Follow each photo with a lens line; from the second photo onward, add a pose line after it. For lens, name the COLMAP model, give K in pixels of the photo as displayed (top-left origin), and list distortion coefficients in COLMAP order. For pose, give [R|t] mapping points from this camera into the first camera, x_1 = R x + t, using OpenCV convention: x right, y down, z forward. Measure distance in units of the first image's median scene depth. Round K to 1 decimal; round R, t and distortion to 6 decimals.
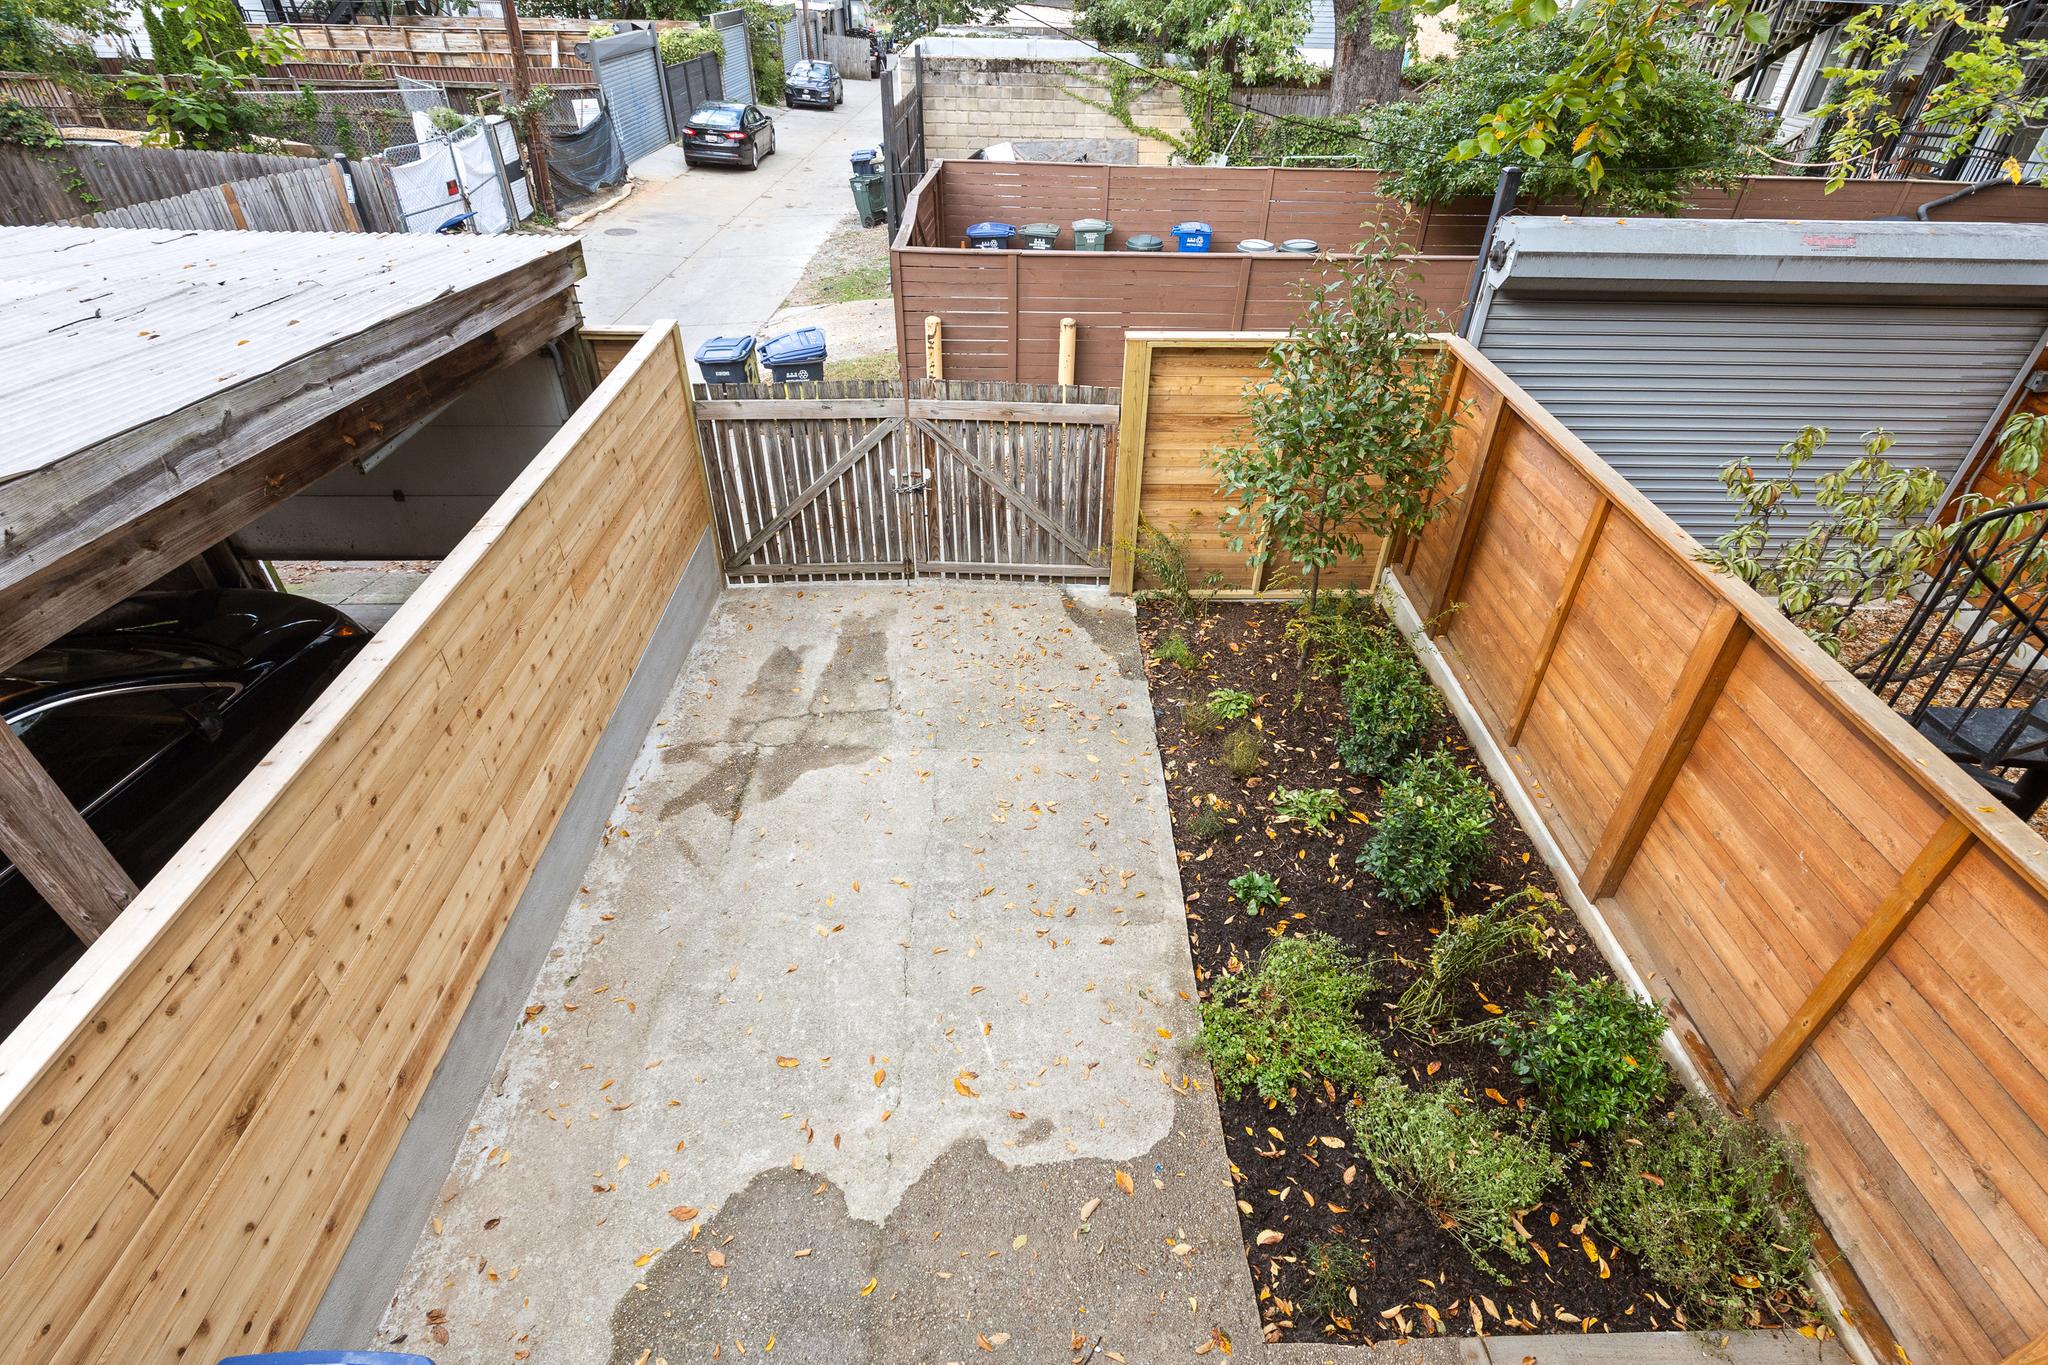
lens RADIAL K [[980.7, 0, 1045.4], [0, 980.7, 674.7], [0, 0, 1]] dist [-0.001890, 0.000004]
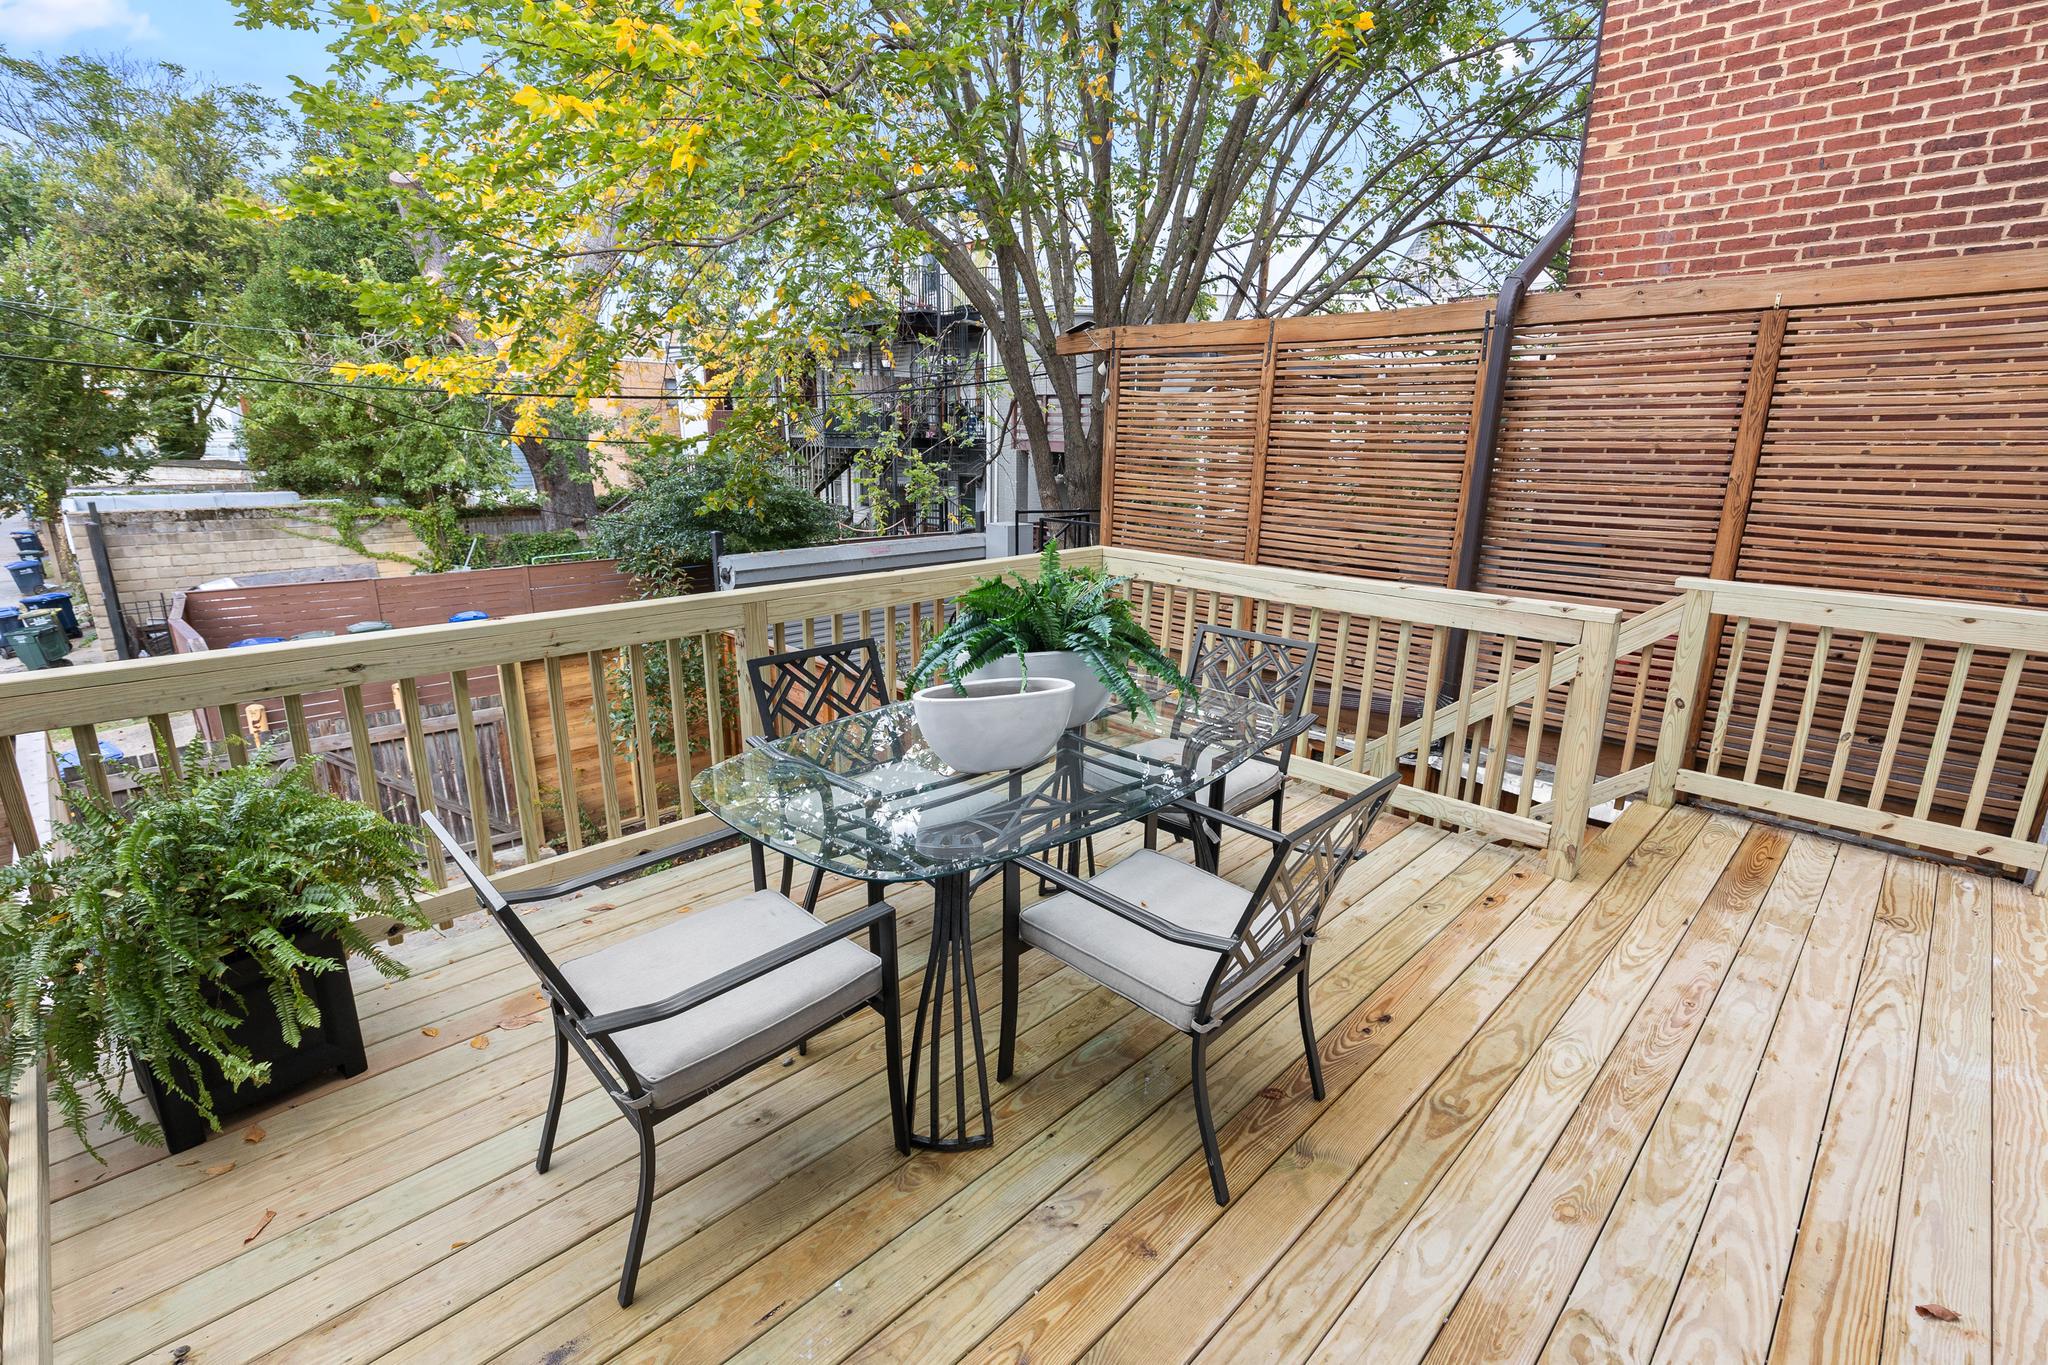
lens RADIAL K [[925.5, 0, 1024.0], [0, 925.5, 682.5], [0, 0, 1]] dist [0.003364, 0.000441]
pose [[0.729840, -0.187937, 0.657277, -0.090352], [0.405705, 0.892921, -0.195179, 0.092883], [-0.550215, 0.409110, 0.727937, -0.139597]]
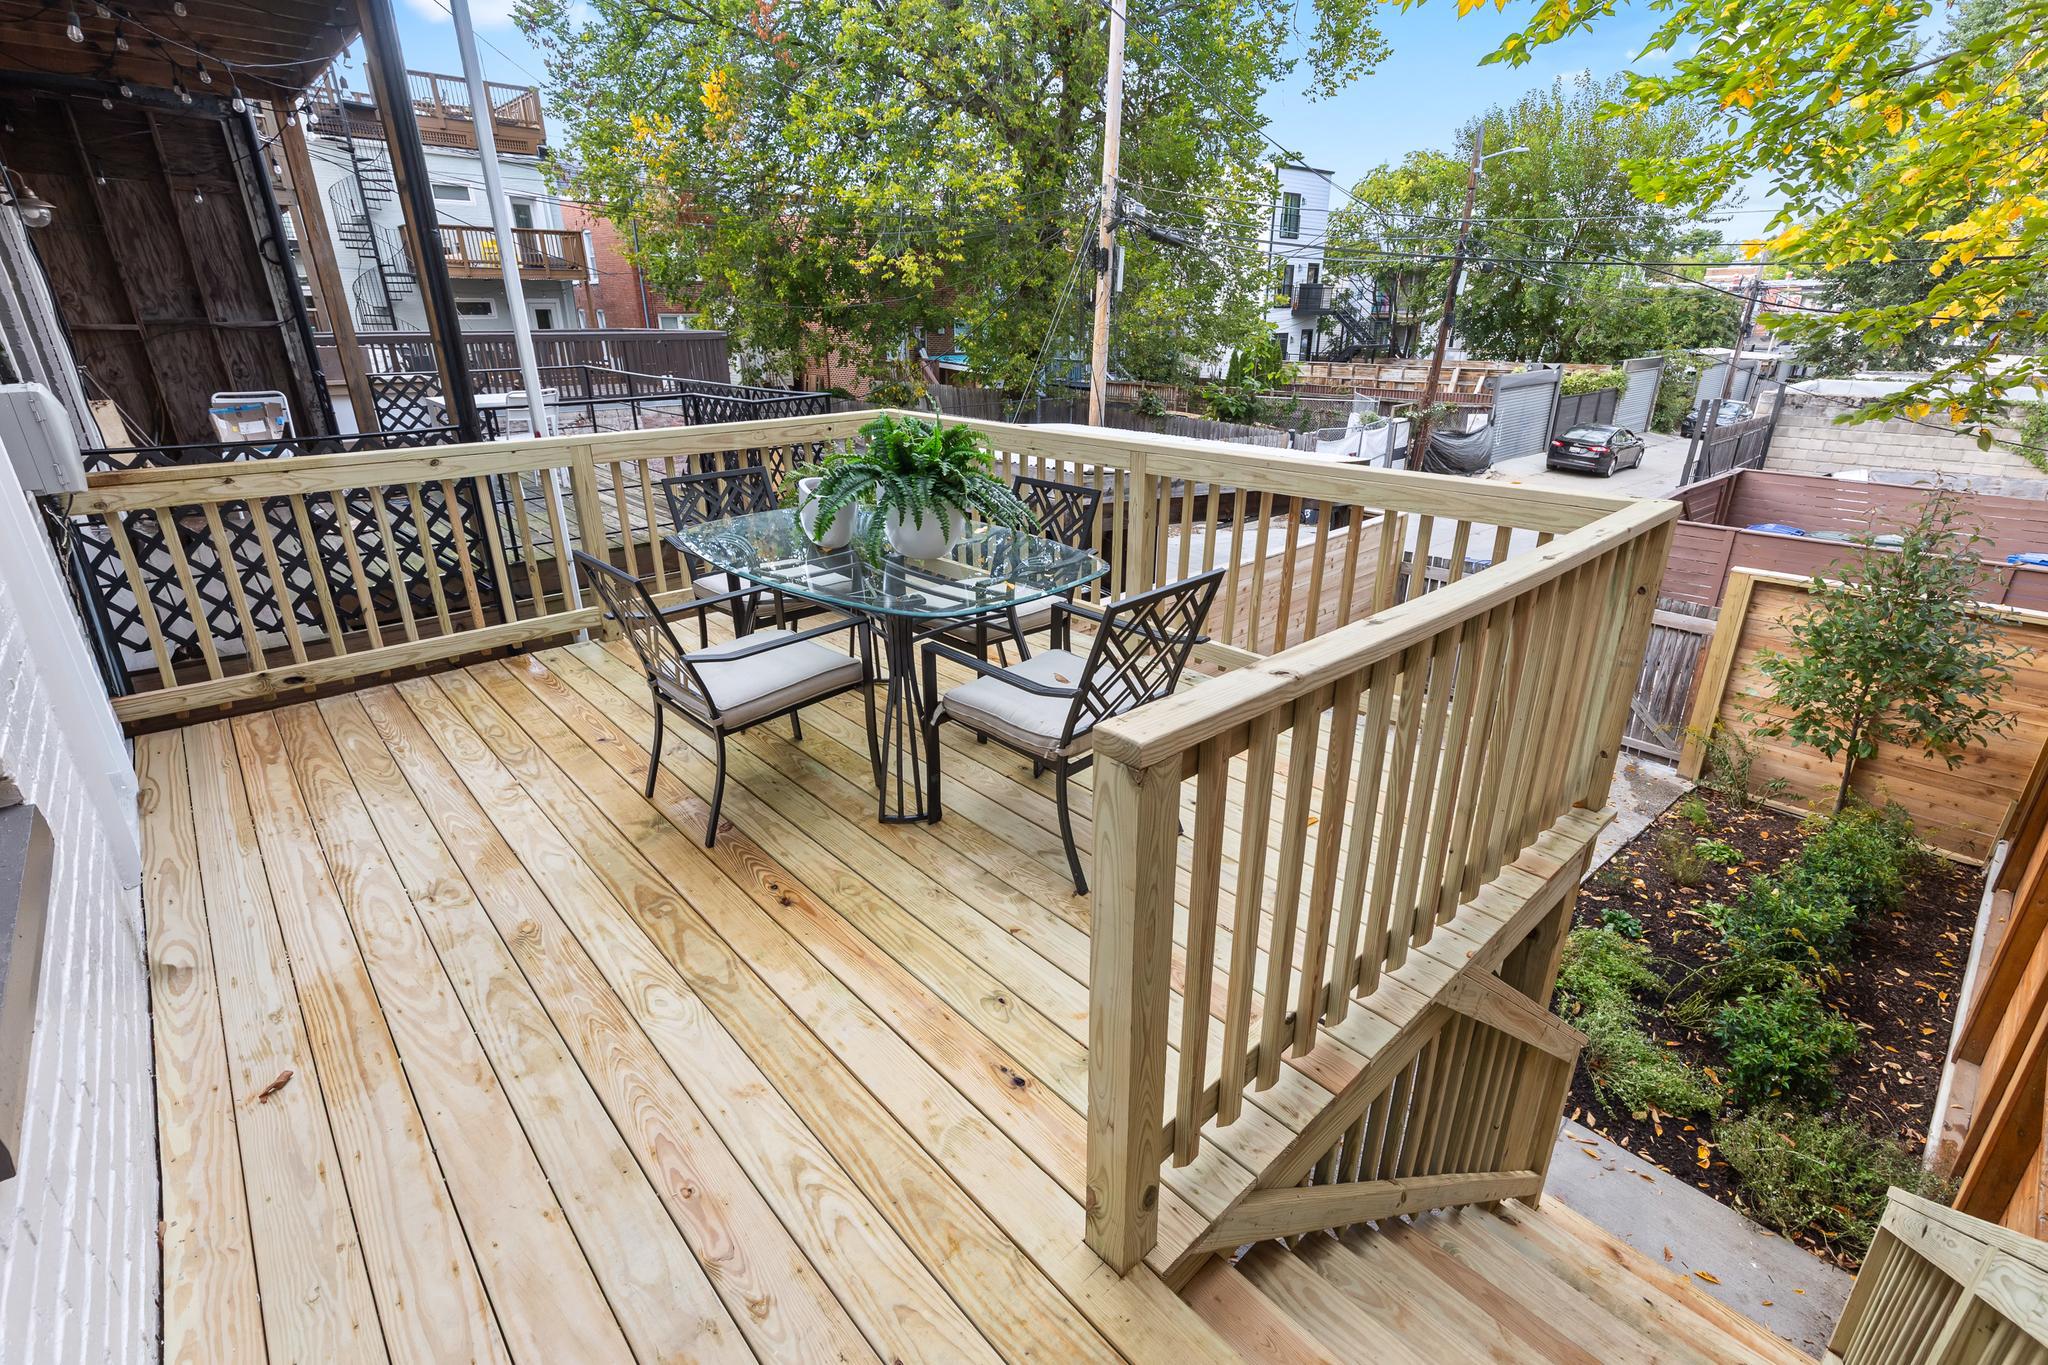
lens RADIAL K [[930.8, 0, 1030.8], [0, 930.8, 650.5], [0, 0, 1]] dist [0.001047, 0.000144]
pose [[0.652450, 0.236288, -0.720054, 0.138106], [-0.433271, 0.895852, -0.098615, 0.096882], [0.621760, 0.376319, 0.686875, -0.134649]]
